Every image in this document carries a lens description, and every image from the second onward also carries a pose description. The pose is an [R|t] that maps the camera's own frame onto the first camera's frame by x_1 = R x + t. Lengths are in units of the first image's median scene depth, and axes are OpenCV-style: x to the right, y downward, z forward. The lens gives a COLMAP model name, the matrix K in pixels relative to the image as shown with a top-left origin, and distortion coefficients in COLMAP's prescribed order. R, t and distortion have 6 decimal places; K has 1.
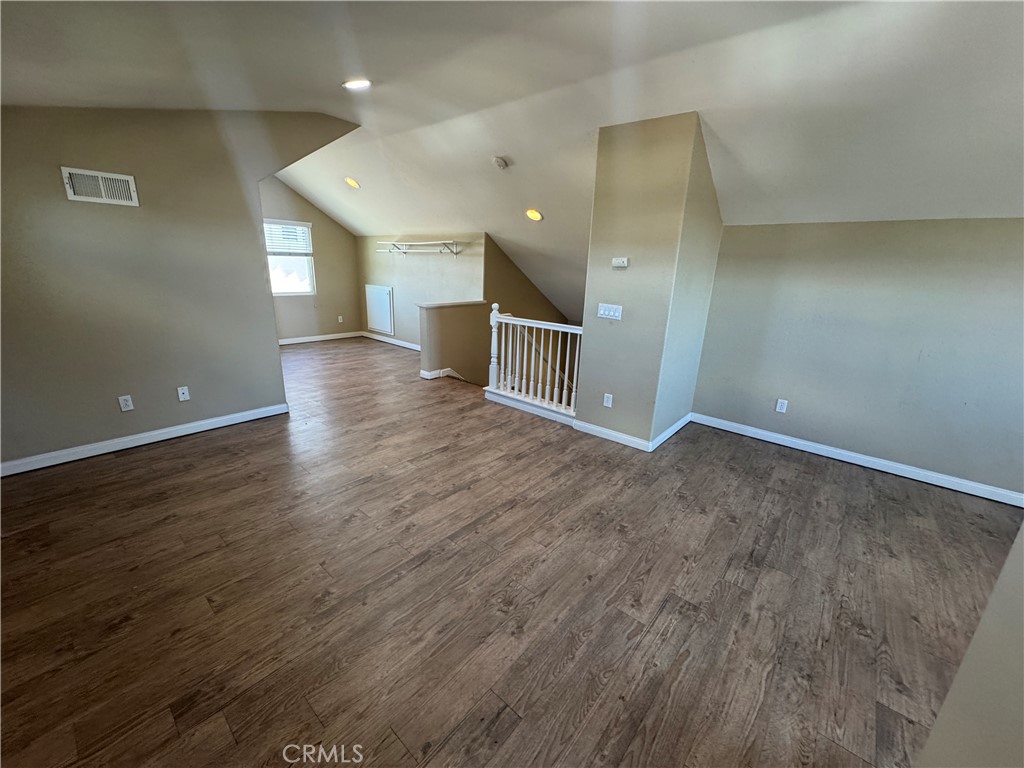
lens RADIAL K [[408.6, 0, 511.3], [0, 408.6, 383.8], [0, 0, 1]] dist [-0.004469, 0.000644]
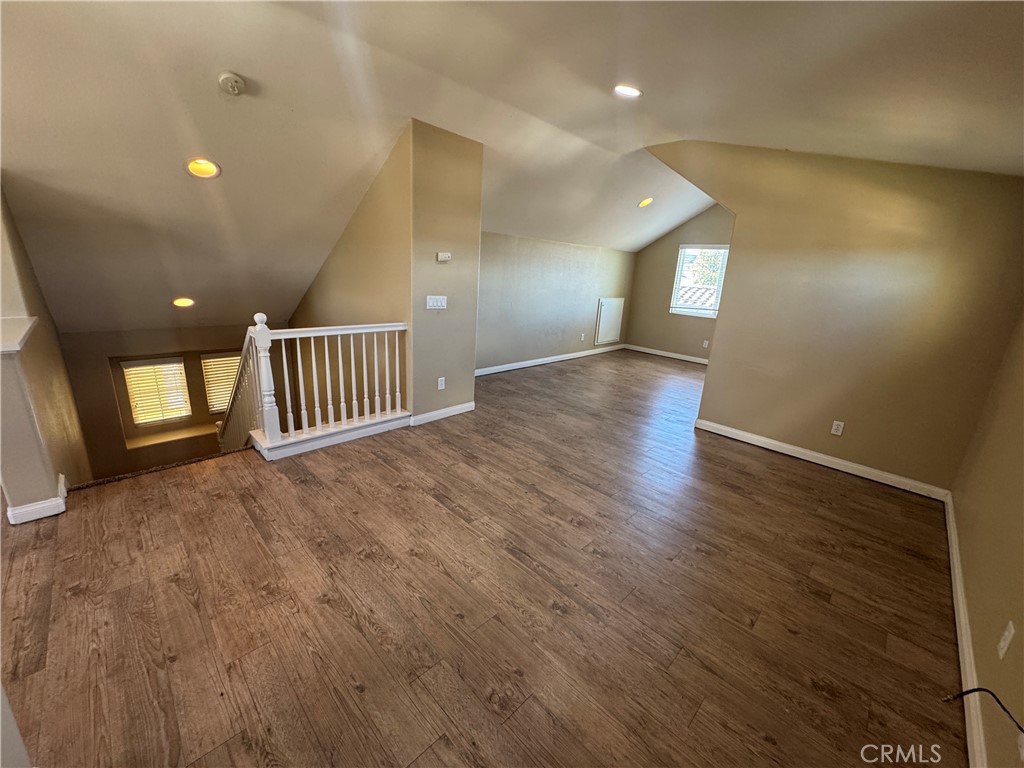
lens RADIAL K [[408.6, 0, 510.8], [0, 408.6, 386.4], [0, 0, 1]] dist [-0.004469, 0.000644]
pose [[0.076402, -0.309987, 0.947666, -0.817679], [0.227371, 0.930819, 0.286146, -0.231559], [-0.970807, 0.193610, 0.141598, 0.693902]]
